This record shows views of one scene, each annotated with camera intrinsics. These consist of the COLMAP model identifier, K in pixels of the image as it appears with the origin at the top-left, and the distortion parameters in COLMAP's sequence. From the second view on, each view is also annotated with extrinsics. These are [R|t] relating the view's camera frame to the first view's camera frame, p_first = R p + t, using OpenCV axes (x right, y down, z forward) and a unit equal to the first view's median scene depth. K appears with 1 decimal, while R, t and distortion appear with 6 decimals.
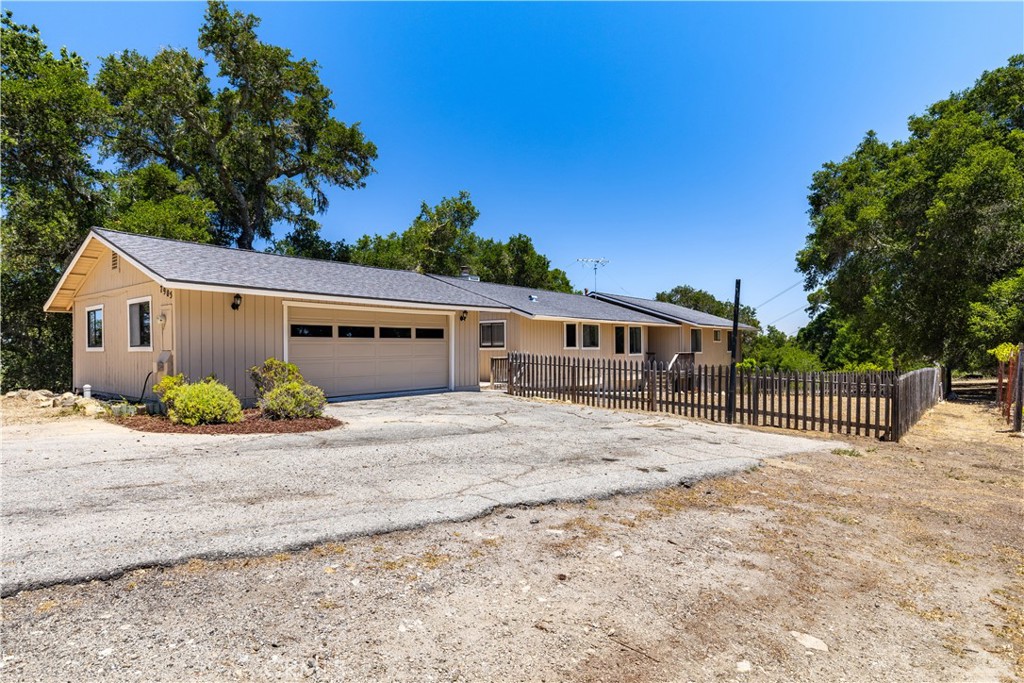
lens RADIAL K [[583.4, 0, 512.0], [0, 583.4, 341.5], [0, 0, 1]] dist [-0.000318, 0.000407]
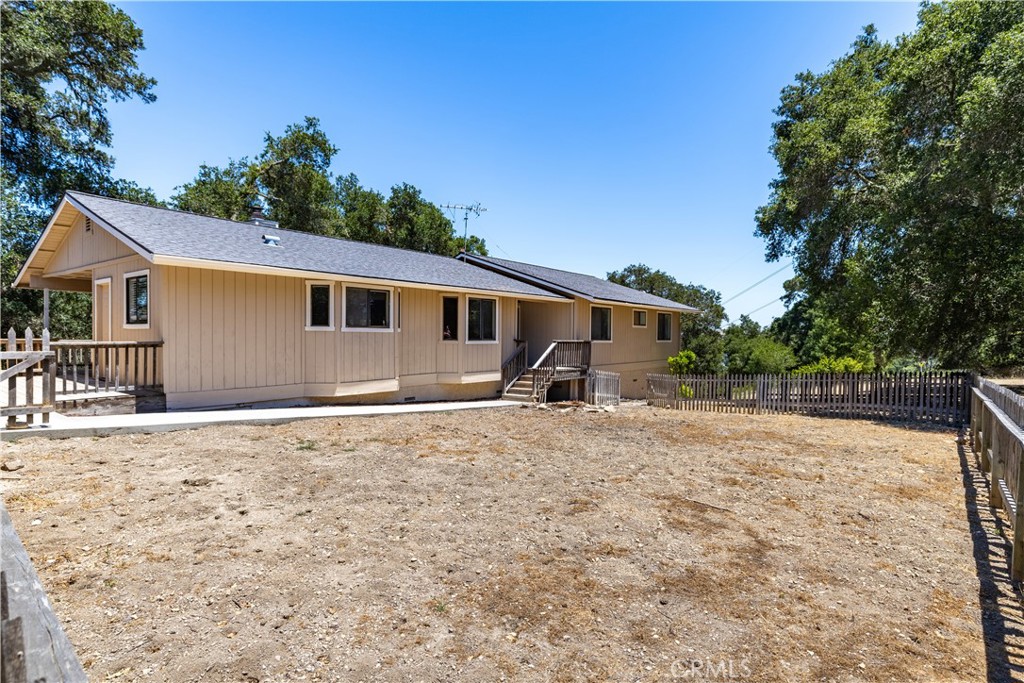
lens RADIAL K [[540.4, 0, 512.0], [0, 540.4, 341.5], [0, 0, 1]] dist [0.015653, 0.000506]
pose [[0.999688, 0.024659, -0.004039, 0.172889], [-0.024543, 0.999343, 0.026680, 0.003613], [0.004694, -0.026572, 0.999636, 0.287433]]
